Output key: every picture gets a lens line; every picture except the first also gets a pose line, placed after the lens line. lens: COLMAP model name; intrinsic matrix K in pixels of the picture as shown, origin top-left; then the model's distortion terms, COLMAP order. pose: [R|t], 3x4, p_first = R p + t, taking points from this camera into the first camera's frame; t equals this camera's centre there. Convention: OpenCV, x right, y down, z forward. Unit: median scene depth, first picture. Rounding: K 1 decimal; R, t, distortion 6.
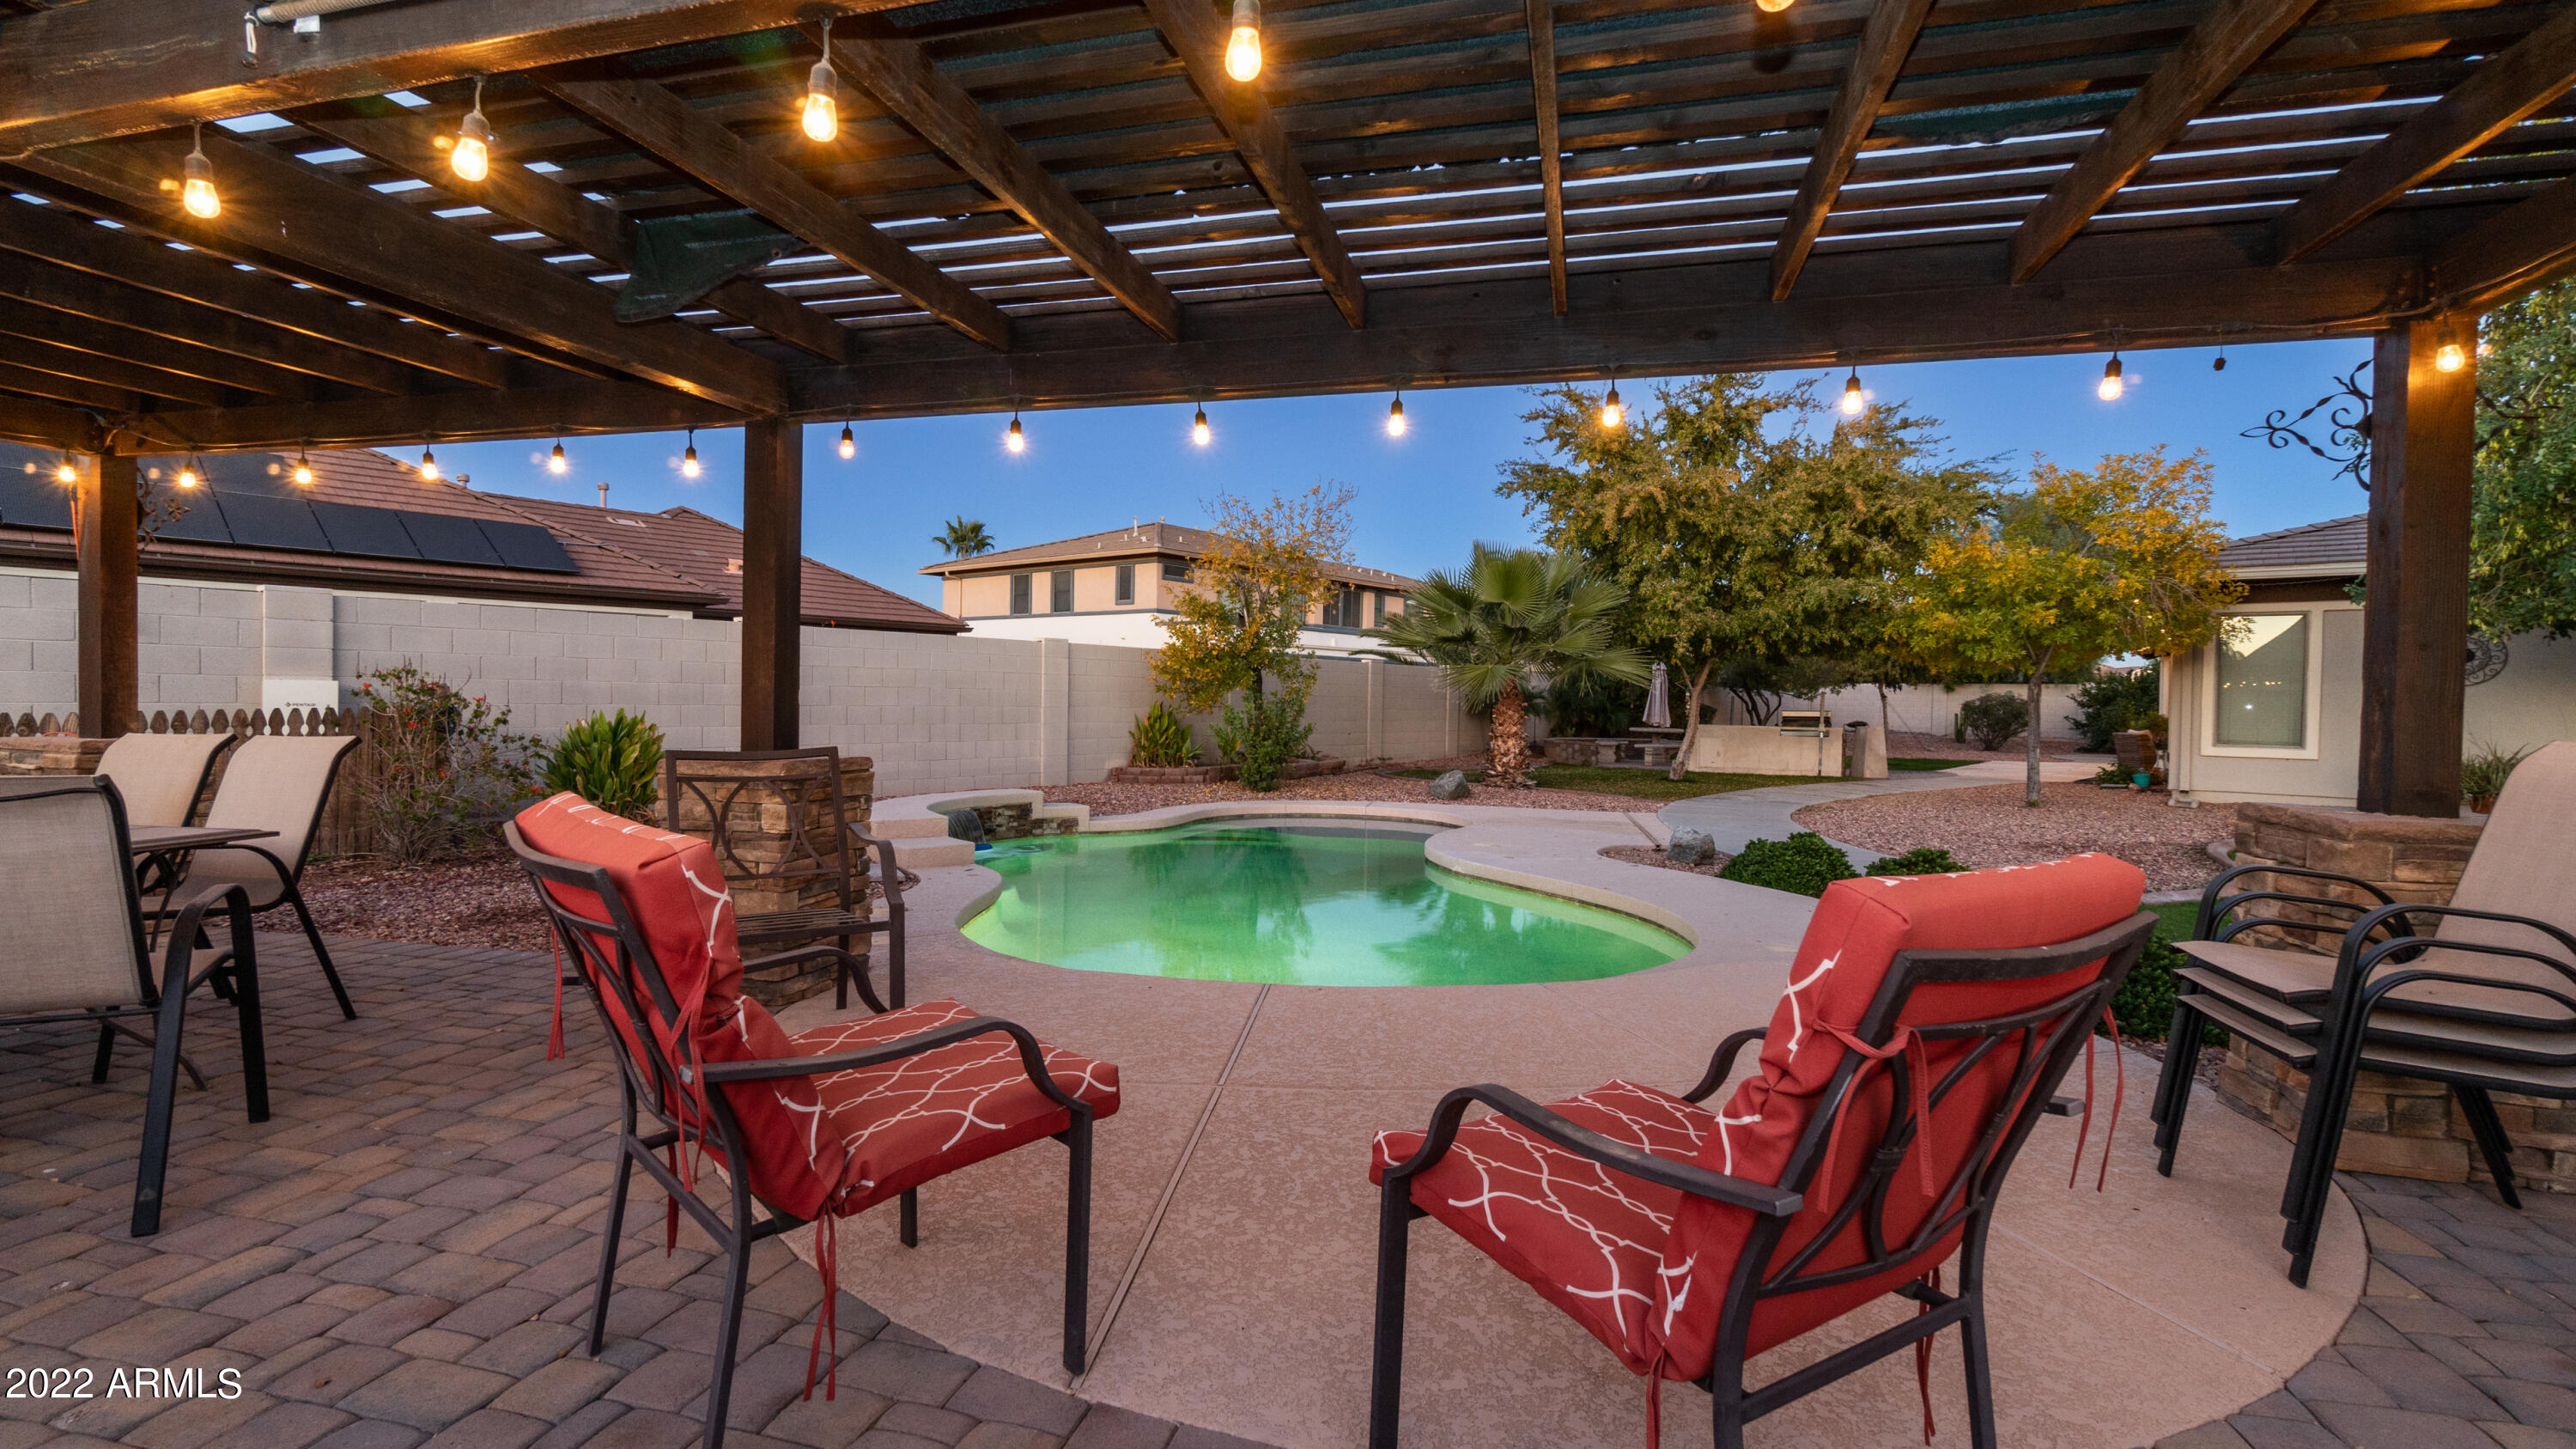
lens RADIAL K [[1116.1, 0, 1128.3], [0, 1116.1, 717.6], [0, 0, 1]] dist [0.007772, 0.000191]
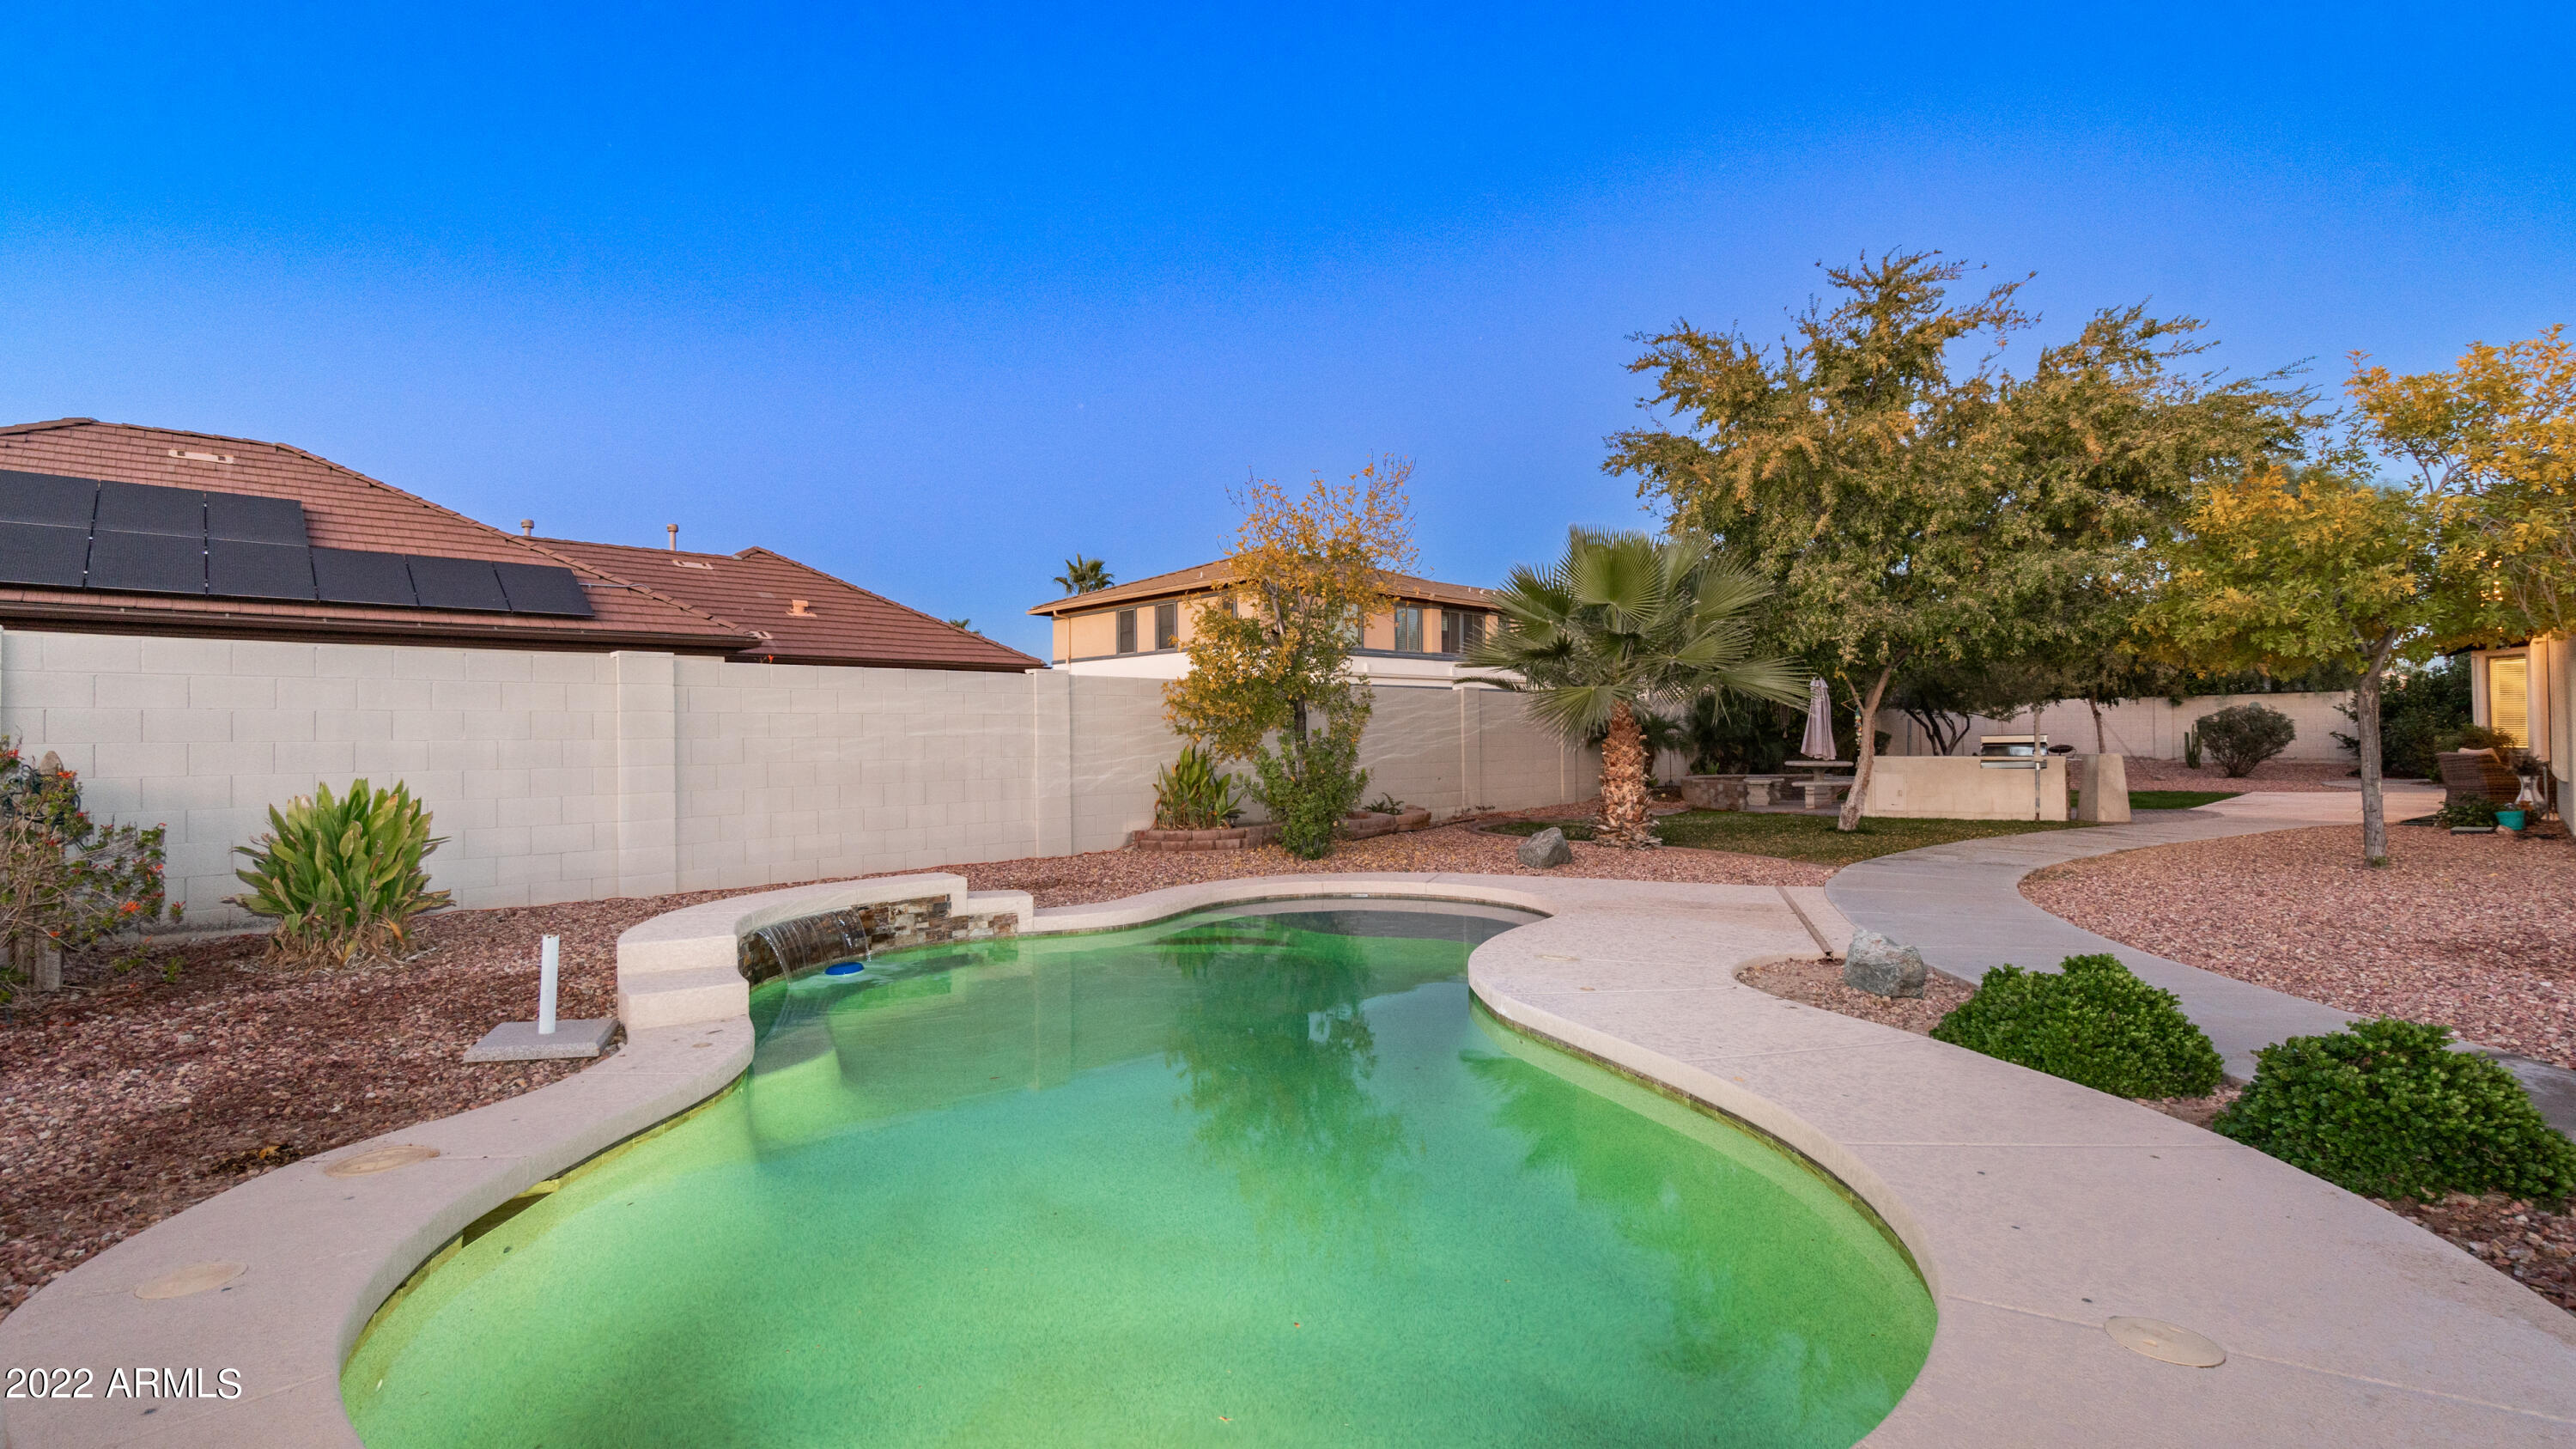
lens RADIAL K [[1116.1, 0, 1280.5], [0, 1116.1, 727.3], [0, 0, 1]] dist [0.007772, 0.000191]
pose [[0.999574, -0.028369, -0.006850, 0.111364], [0.028166, 0.999209, -0.028057, -0.003898], [0.007641, 0.027852, 0.999583, 0.234260]]
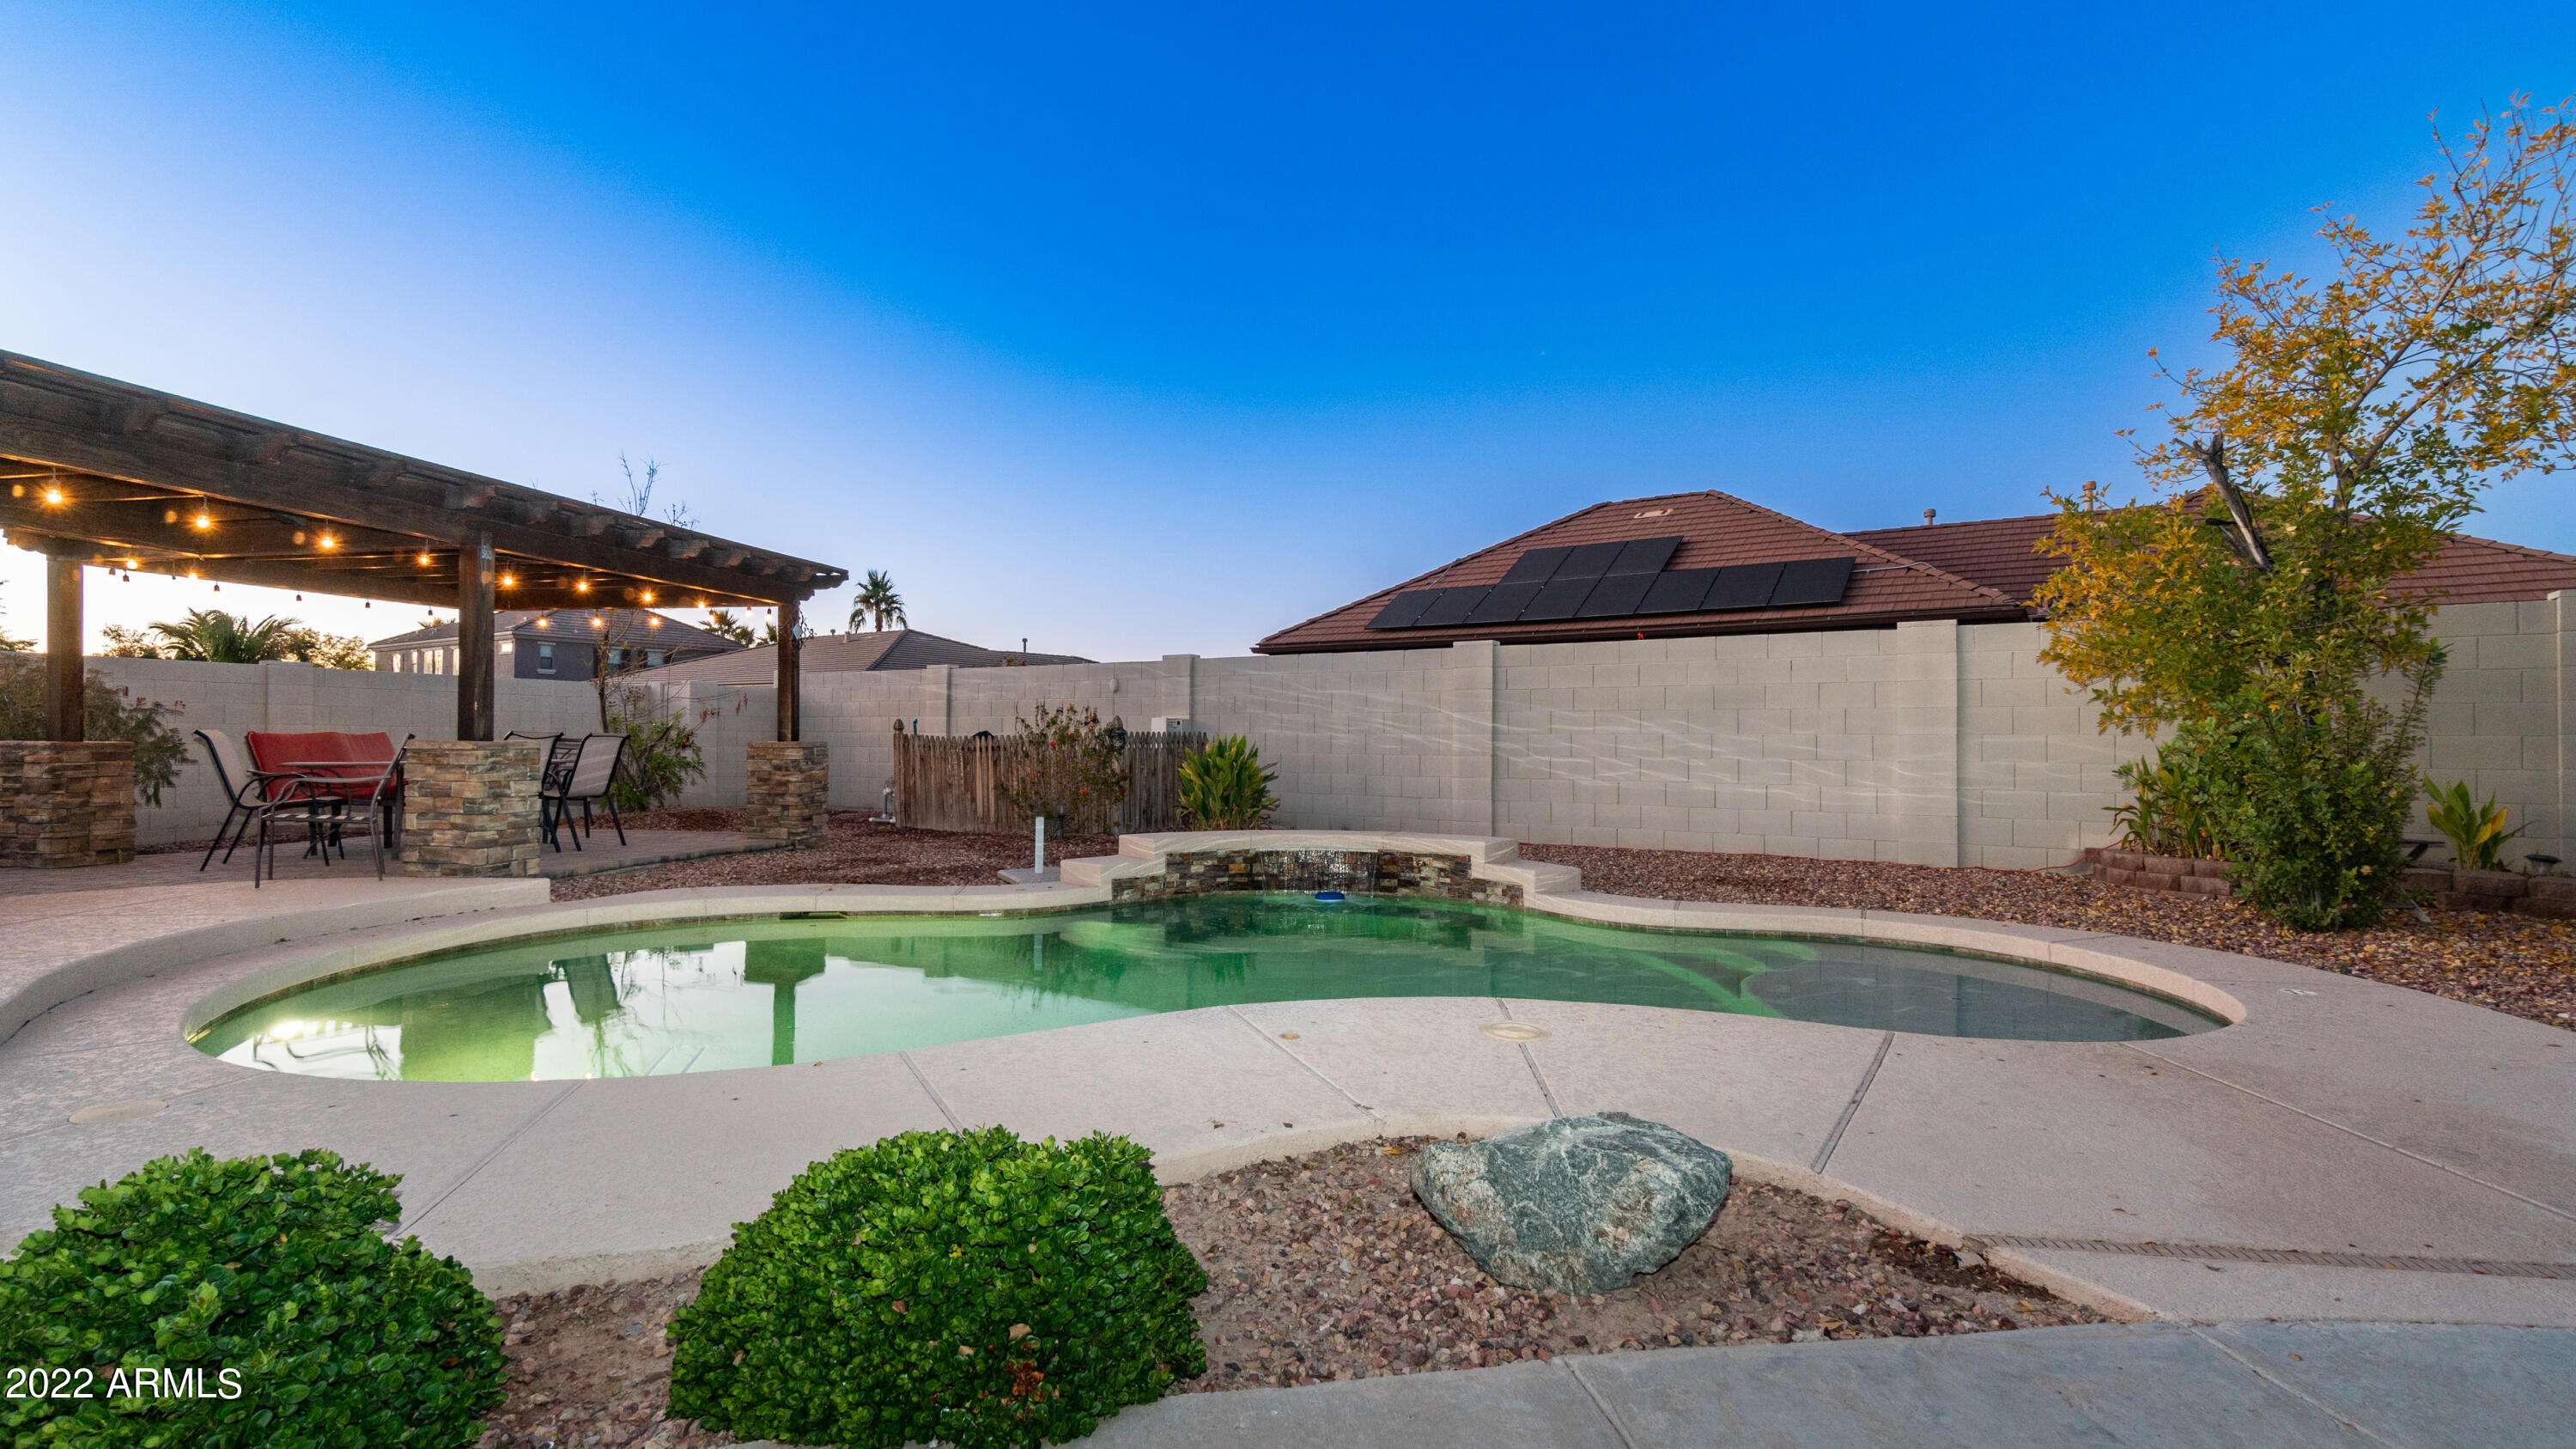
lens RADIAL K [[1116.1, 0, 1274.2], [0, 1116.1, 715.4], [0, 0, 1]] dist [0.007772, 0.000191]
pose [[0.189253, -0.031556, -0.981421, 0.521674], [-0.016550, 0.999239, -0.035321, 0.008046], [0.981789, 0.022927, 0.188587, 0.598284]]
